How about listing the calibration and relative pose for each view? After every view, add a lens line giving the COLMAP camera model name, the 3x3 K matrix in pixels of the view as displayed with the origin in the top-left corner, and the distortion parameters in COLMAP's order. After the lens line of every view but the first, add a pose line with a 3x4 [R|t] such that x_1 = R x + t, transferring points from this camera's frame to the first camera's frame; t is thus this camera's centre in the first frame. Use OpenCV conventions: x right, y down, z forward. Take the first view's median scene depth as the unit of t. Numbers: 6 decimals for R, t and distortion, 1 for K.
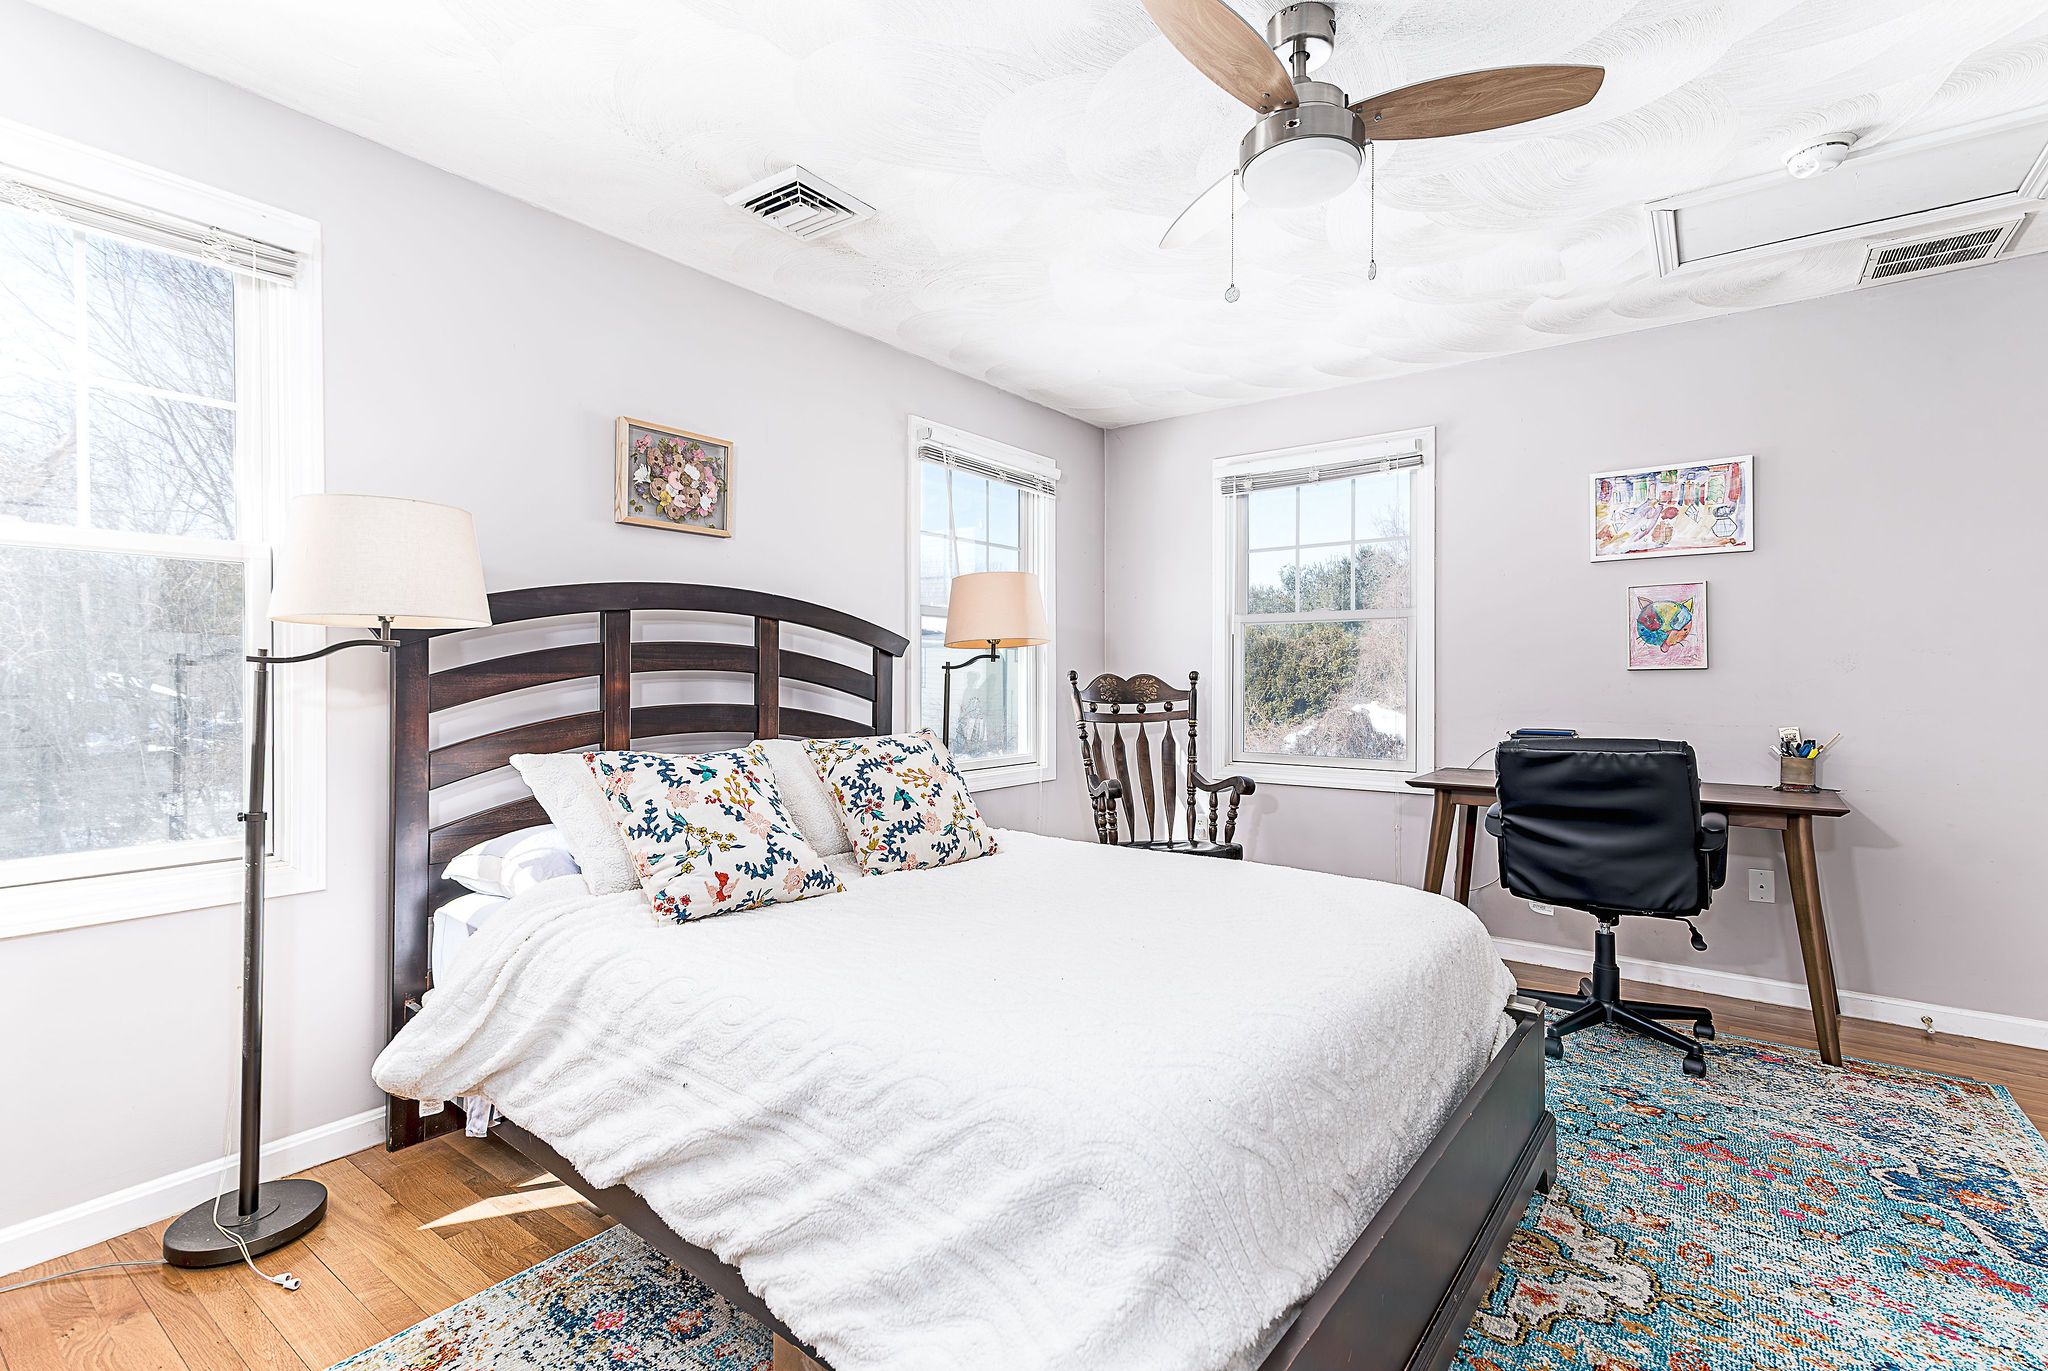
lens RADIAL K [[944.0, 0, 1023.1], [0, 944.0, 677.2], [0, 0, 1]] dist [0.022157, -0.001043]
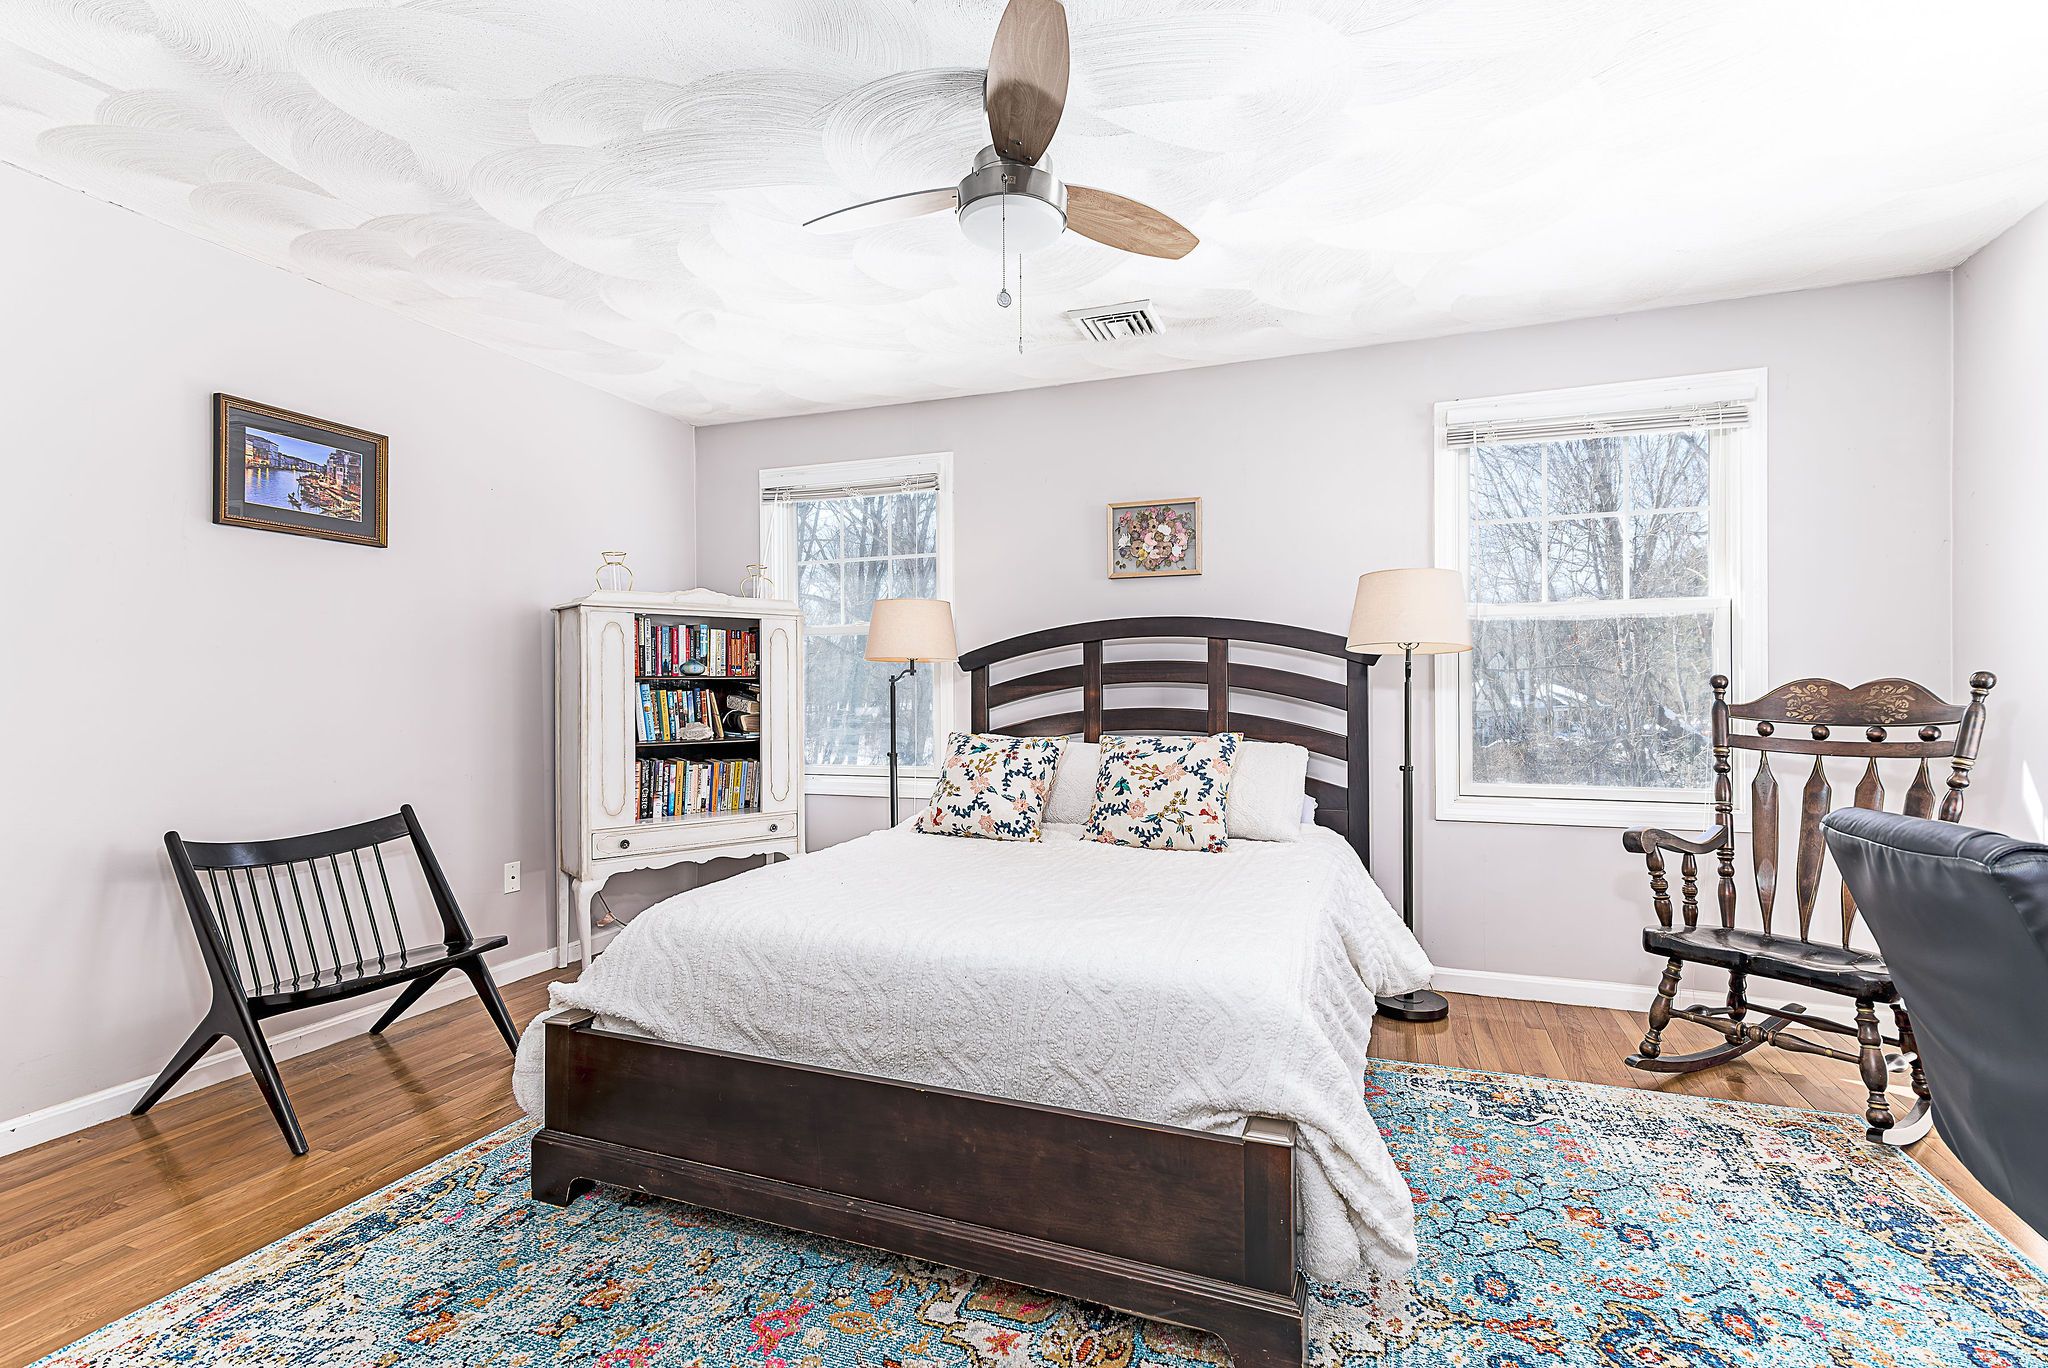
lens RADIAL K [[944.0, 0, 1023.1], [0, 944.0, 687.8], [0, 0, 1]] dist [0.022157, -0.001043]
pose [[0.300604, -0.005654, -0.953732, 0.800696], [0.002257, 0.999984, -0.005217, 0.006394], [0.953746, -0.000585, 0.300612, 0.414004]]
